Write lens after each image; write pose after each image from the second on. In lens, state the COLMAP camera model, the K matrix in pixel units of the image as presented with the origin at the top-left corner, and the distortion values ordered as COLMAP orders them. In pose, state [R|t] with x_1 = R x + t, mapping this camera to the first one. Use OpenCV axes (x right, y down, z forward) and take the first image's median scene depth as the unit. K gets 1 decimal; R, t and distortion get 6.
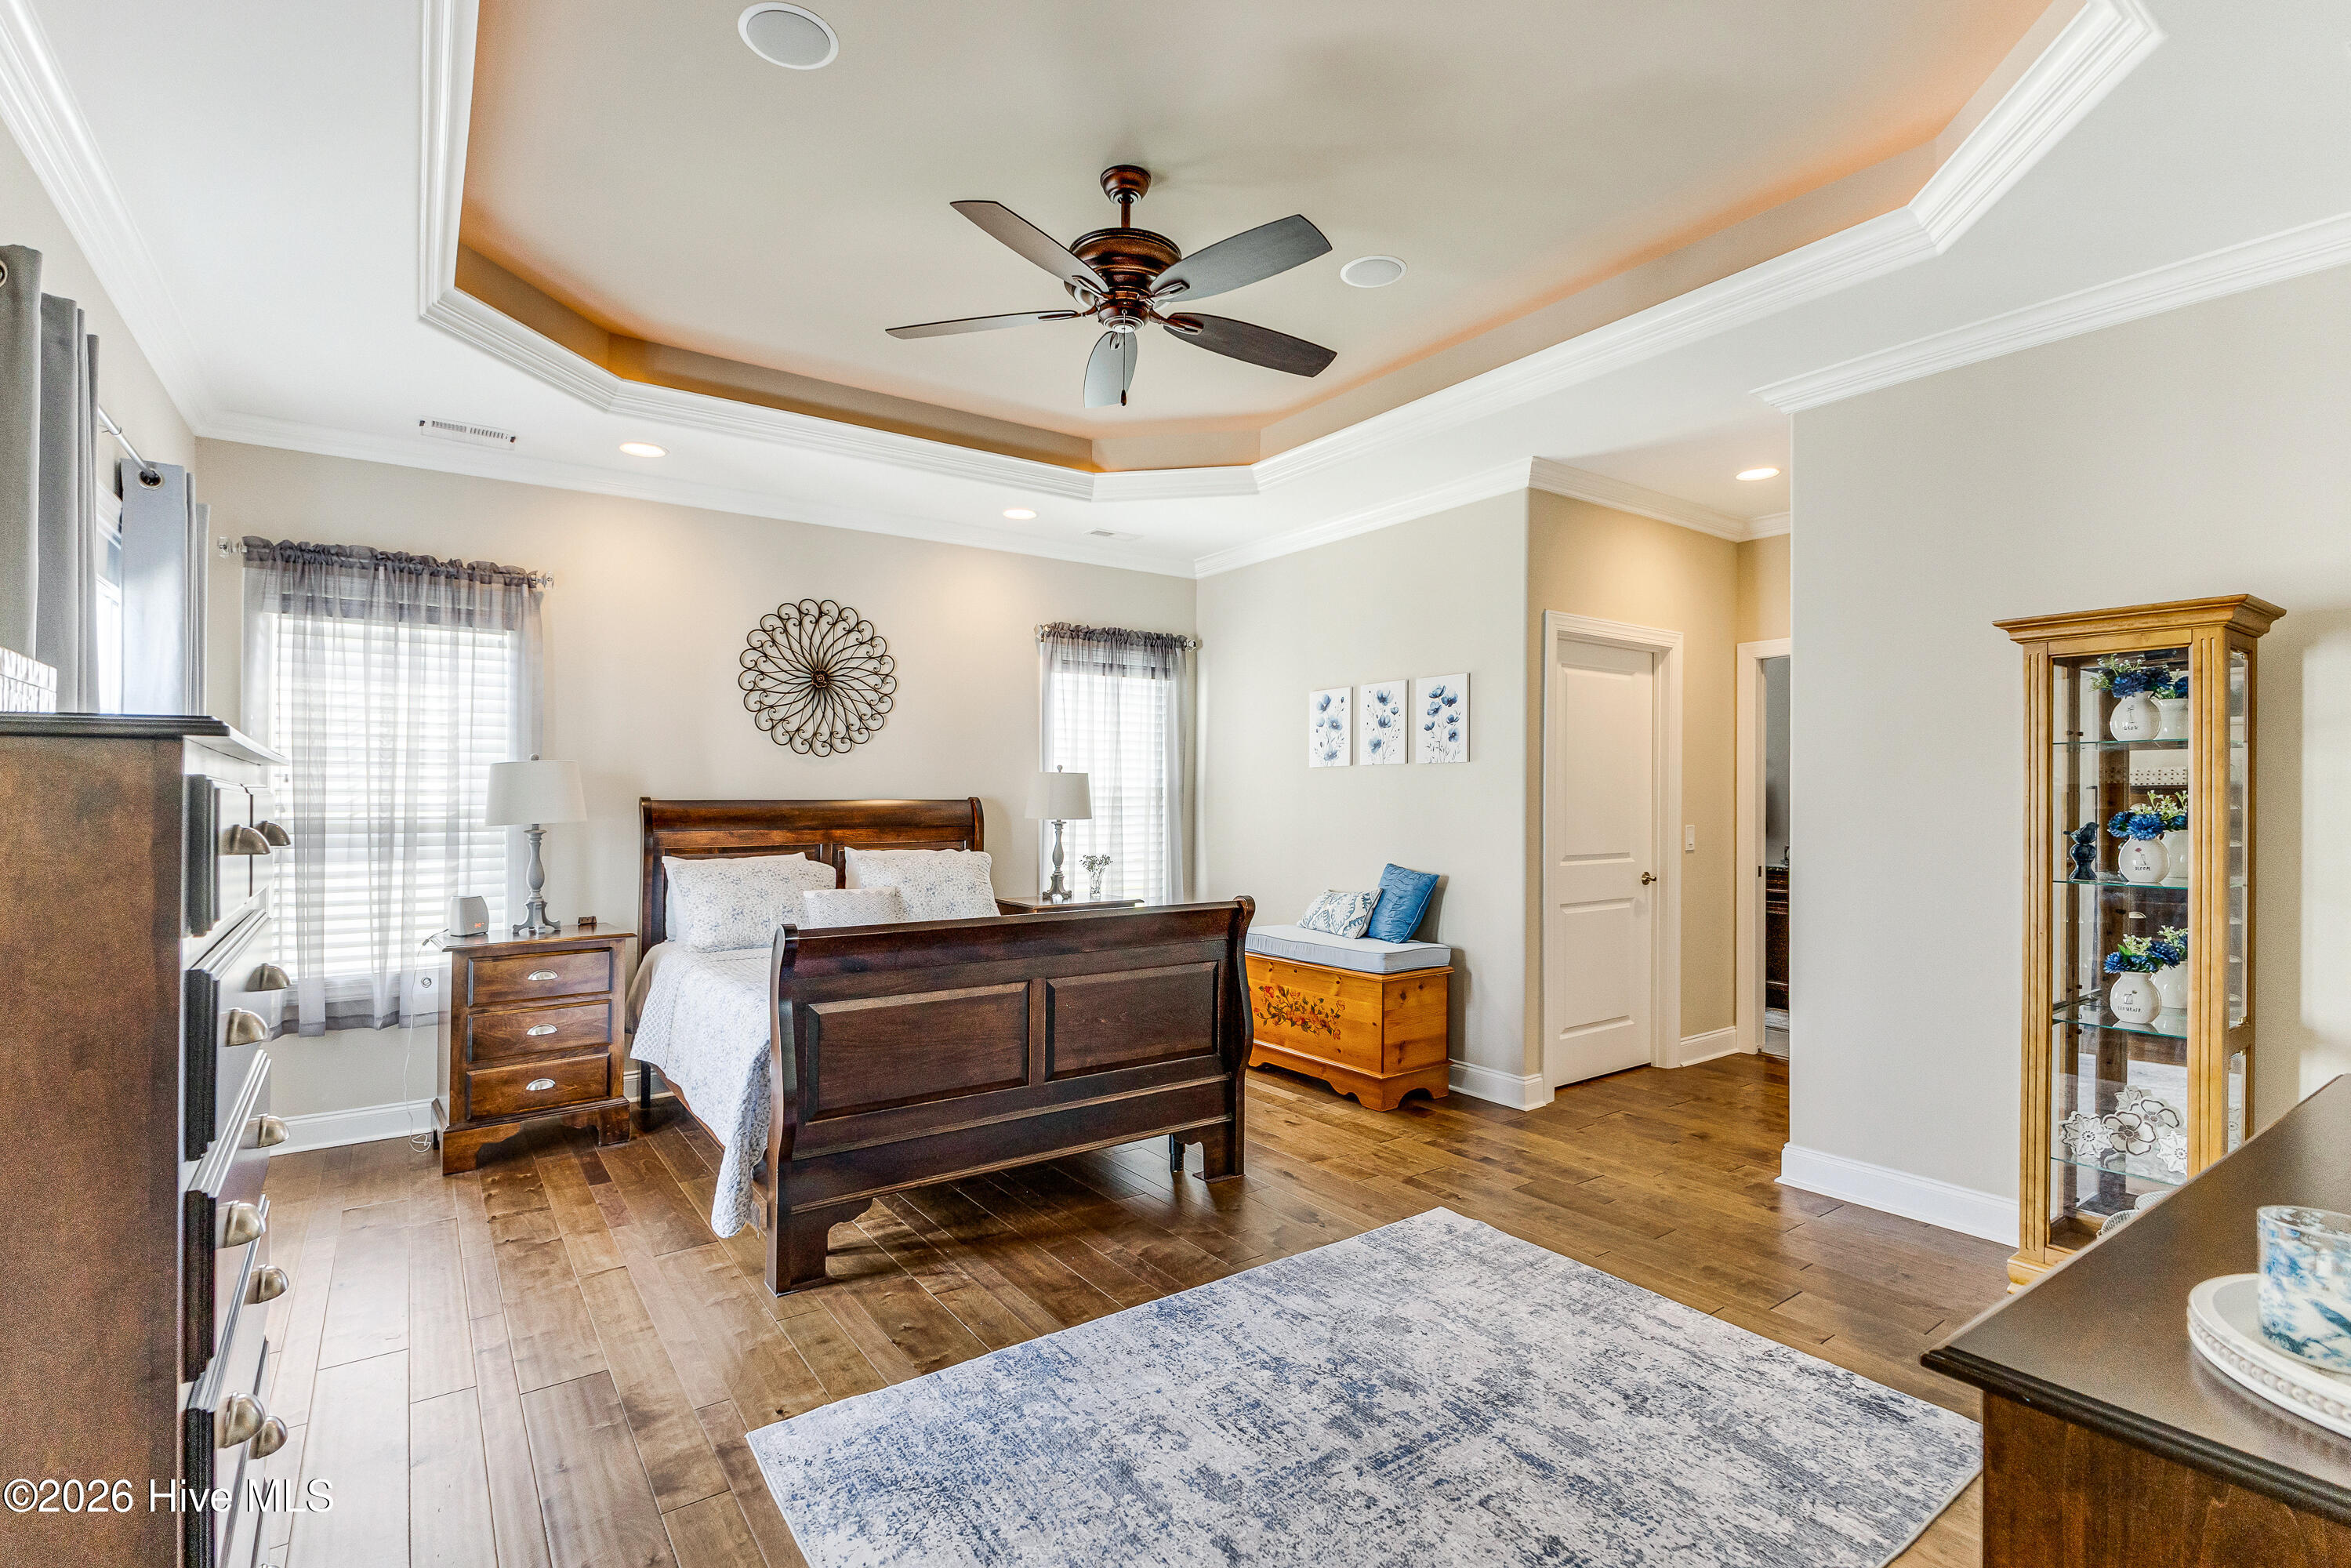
lens RADIAL K [[1093.3, 0, 1165.2], [0, 1093.3, 795.6], [0, 0, 1]] dist [-0.008263, -0.001355]
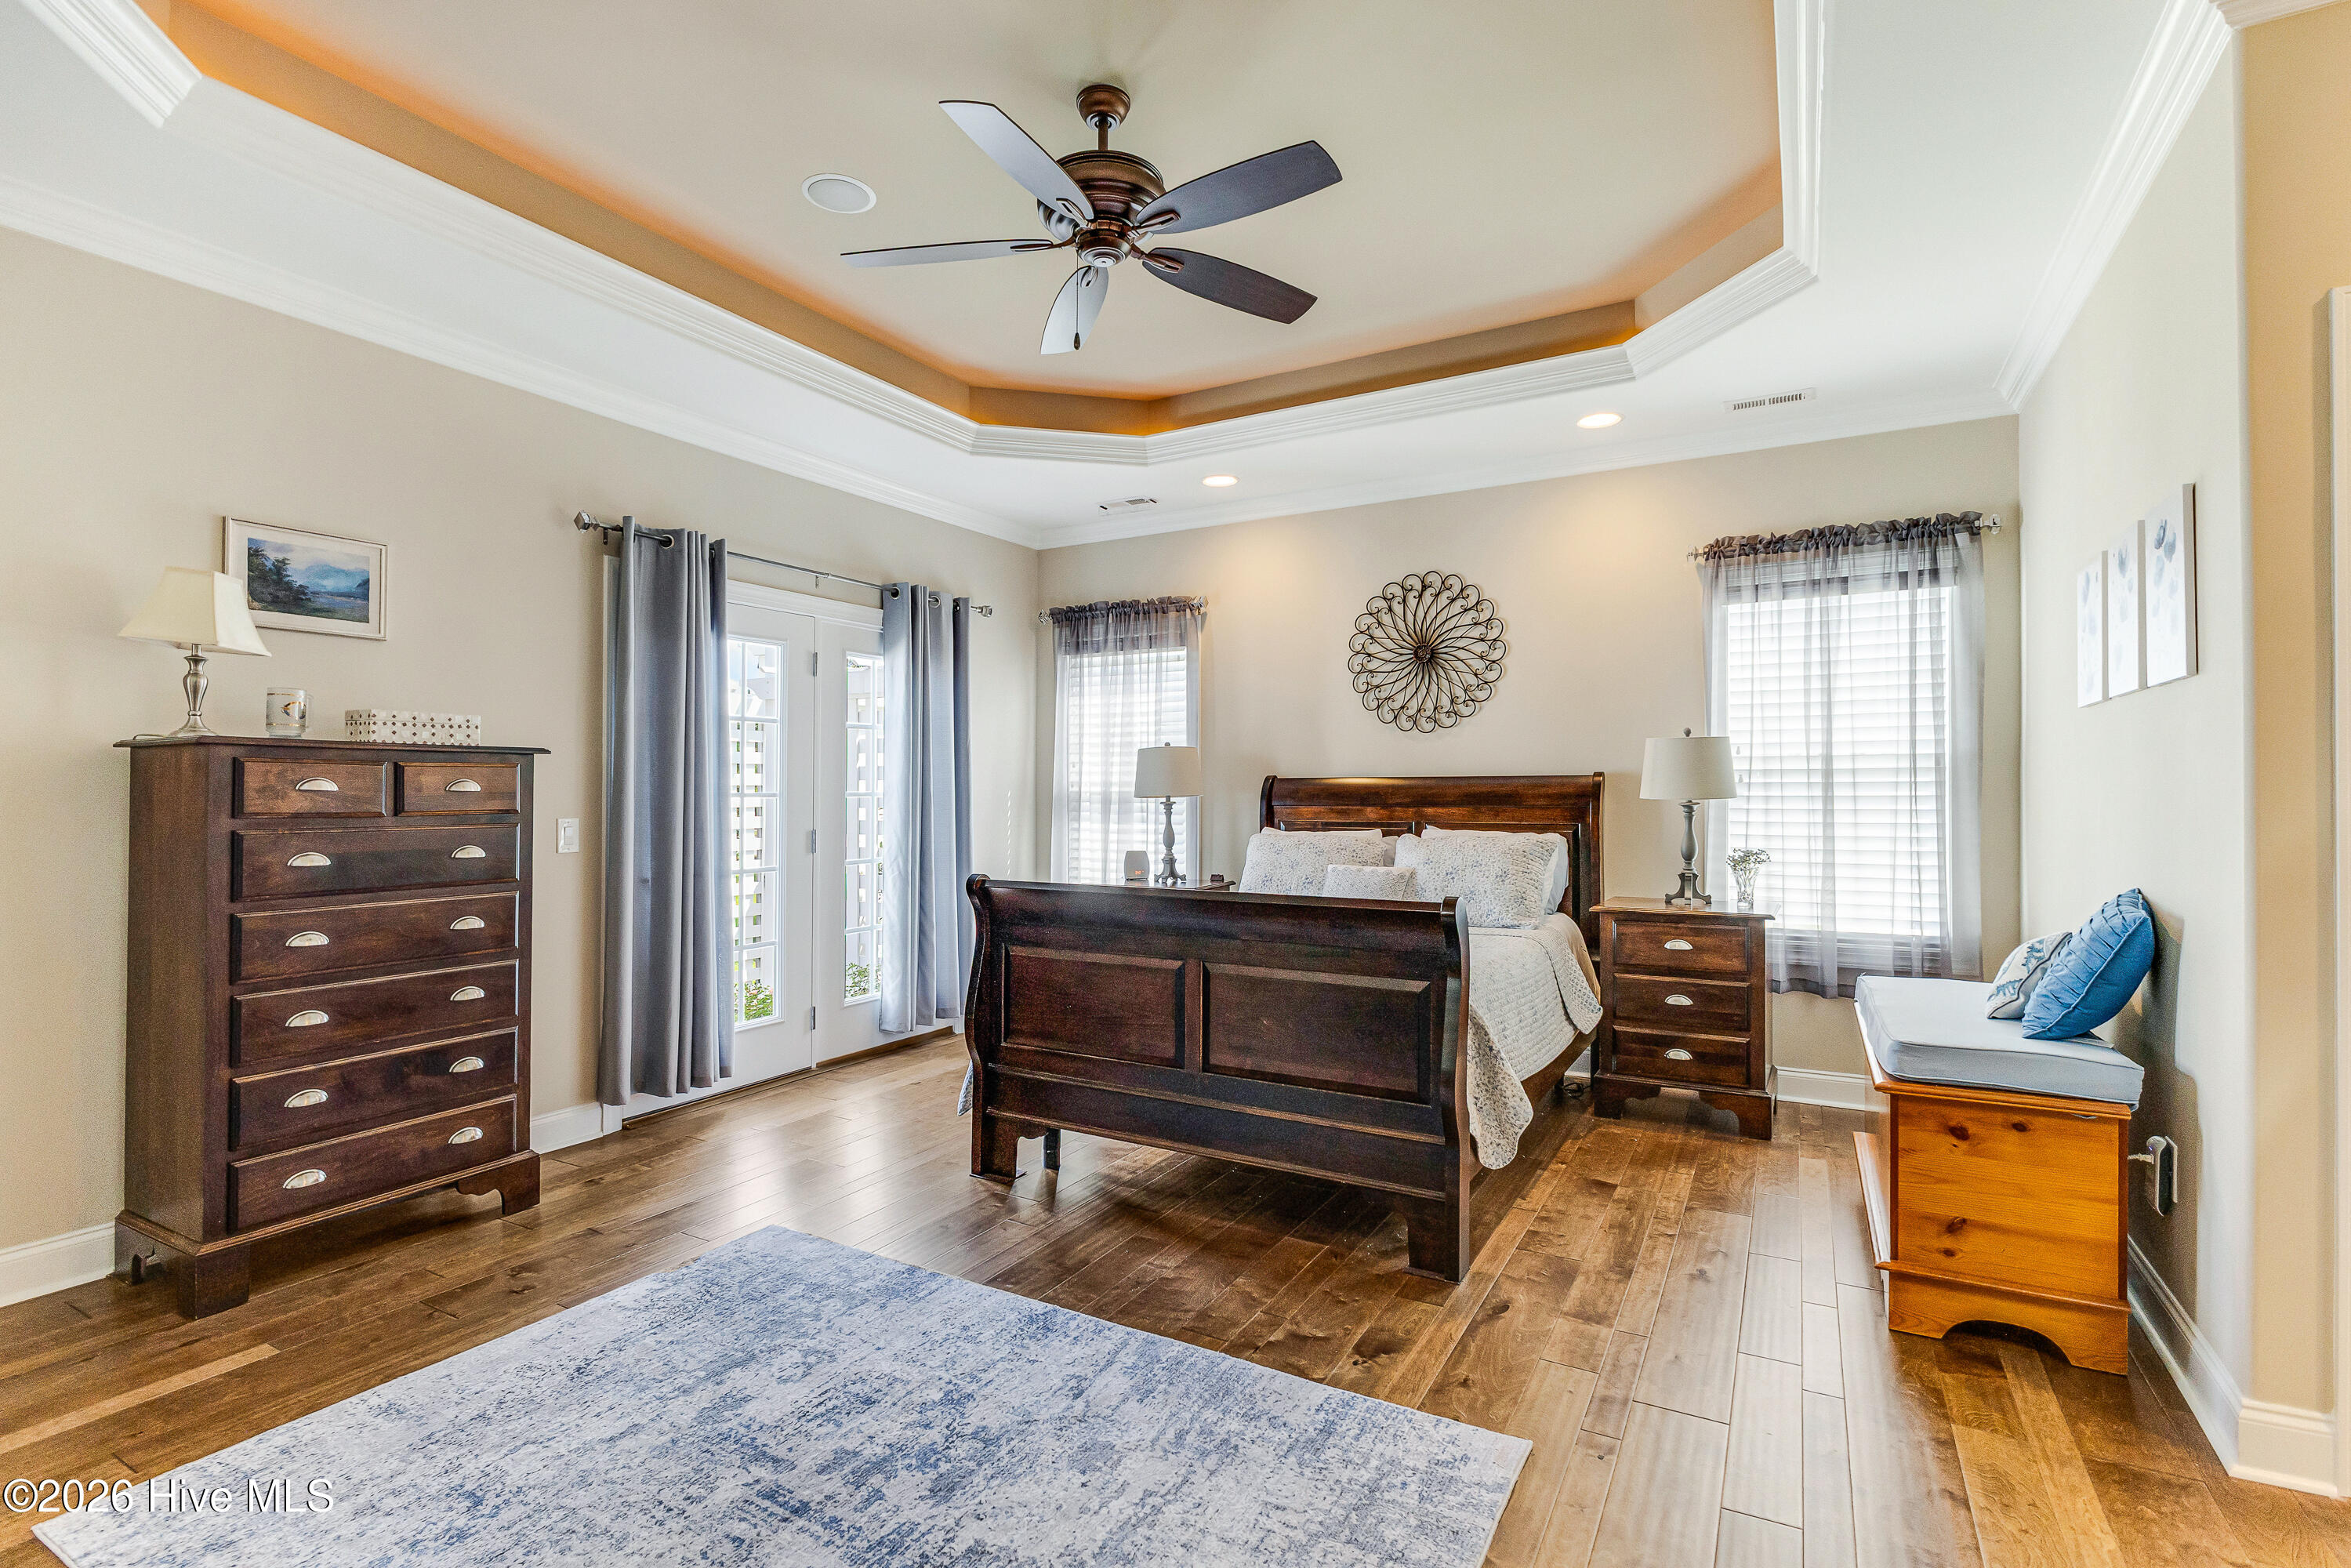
lens RADIAL K [[1093.3, 0, 1162.1], [0, 1093.3, 780.0], [0, 0, 1]] dist [-0.008263, -0.001355]
pose [[0.412120, -0.008425, -0.911091, 0.551495], [0.004886, 0.999963, -0.007036, 0.014140], [0.911117, -0.001552, 0.412146, 0.441291]]
